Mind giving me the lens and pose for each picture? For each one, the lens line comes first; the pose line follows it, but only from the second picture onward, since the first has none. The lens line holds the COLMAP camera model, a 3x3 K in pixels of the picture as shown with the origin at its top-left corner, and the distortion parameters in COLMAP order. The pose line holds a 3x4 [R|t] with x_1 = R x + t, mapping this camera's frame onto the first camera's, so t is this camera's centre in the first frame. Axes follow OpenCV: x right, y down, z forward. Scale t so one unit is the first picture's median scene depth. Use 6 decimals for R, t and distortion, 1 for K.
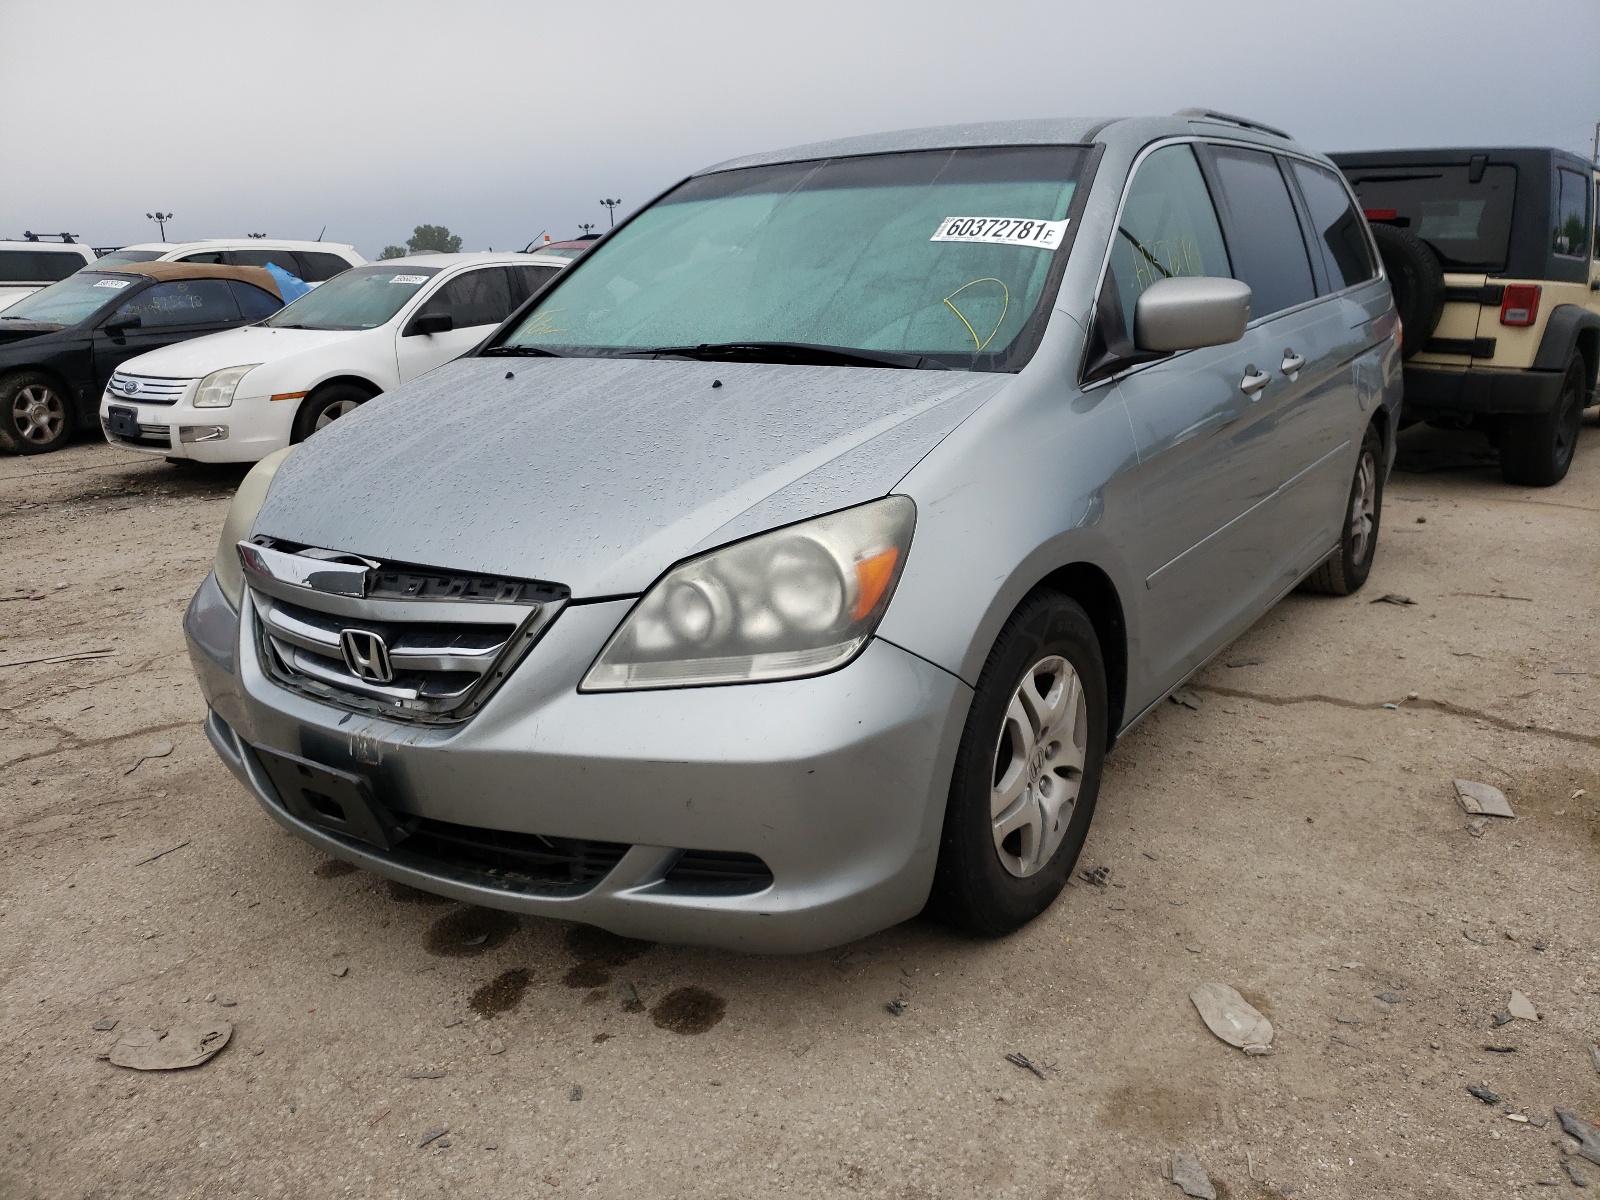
lens RADIAL K [[1178.1, 0, 800.0], [0, 1178.1, 600.0], [0, 0, 1]] dist [-0.025246, 0.062112]
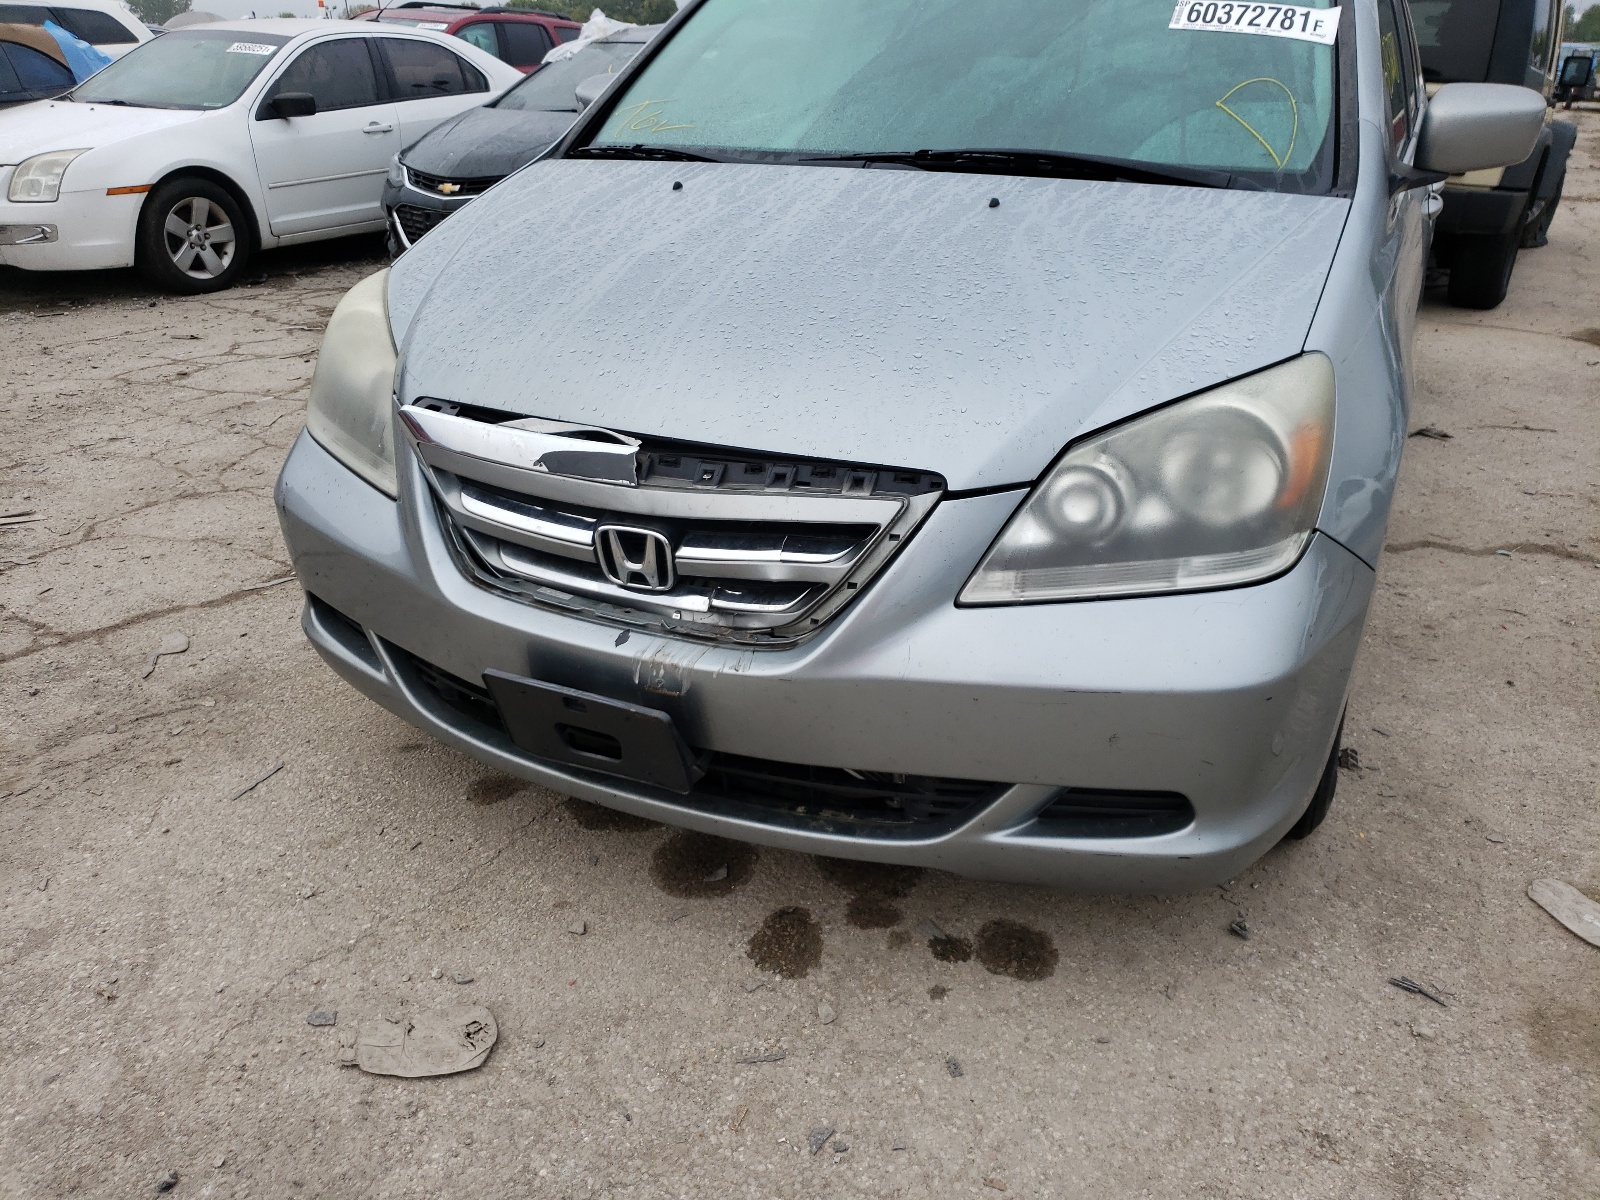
lens RADIAL K [[1181.3, 0, 800.0], [0, 1181.3, 600.0], [0, 0, 1]] dist [-0.003484, 0.023756]
pose [[0.988347, -0.032257, 0.148760, -0.371371], [0.008590, 0.987550, 0.157068, -0.048837], [-0.151975, -0.153960, 0.976320, 0.197994]]
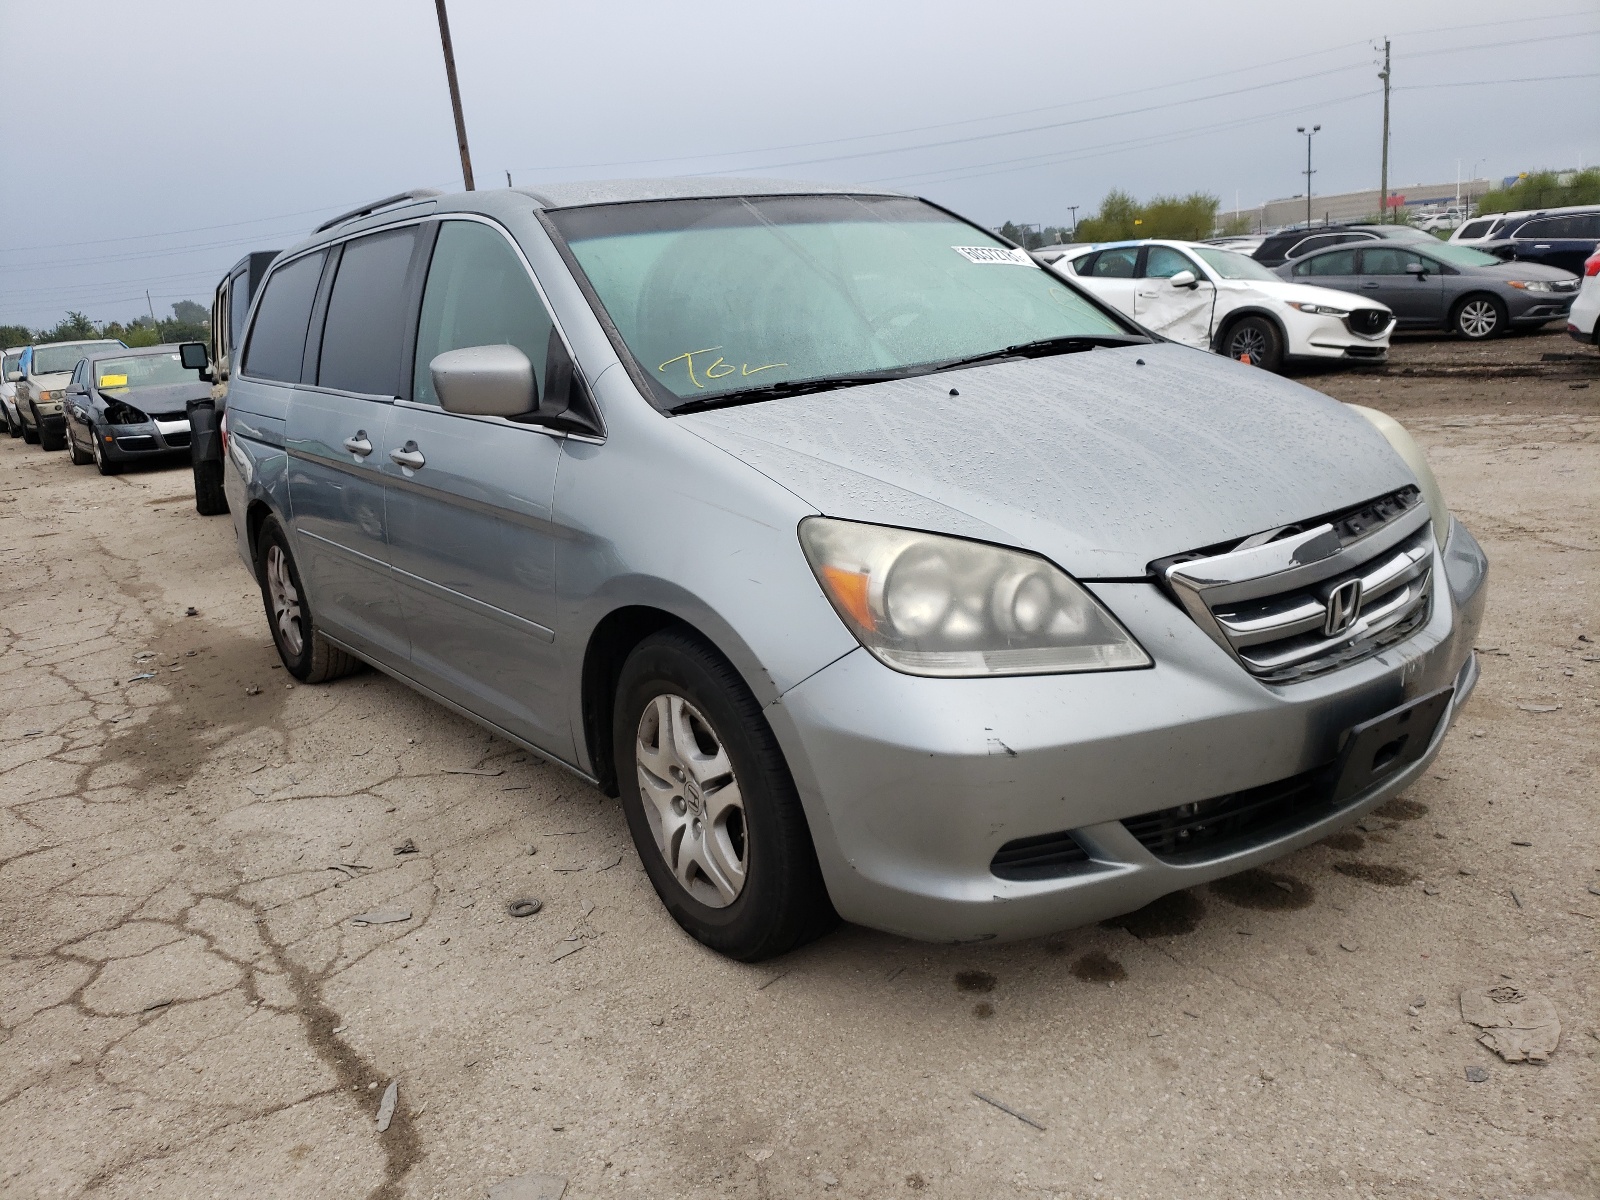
lens RADIAL K [[1181.3, 0, 800.0], [0, 1181.3, 600.0], [0, 0, 1]] dist [-0.003484, 0.023756]
pose [[0.369110, -0.230040, 0.900466, -1.459626], [0.326777, 0.939142, 0.105971, -0.222870], [-0.870043, 0.255136, 0.421819, 0.957267]]
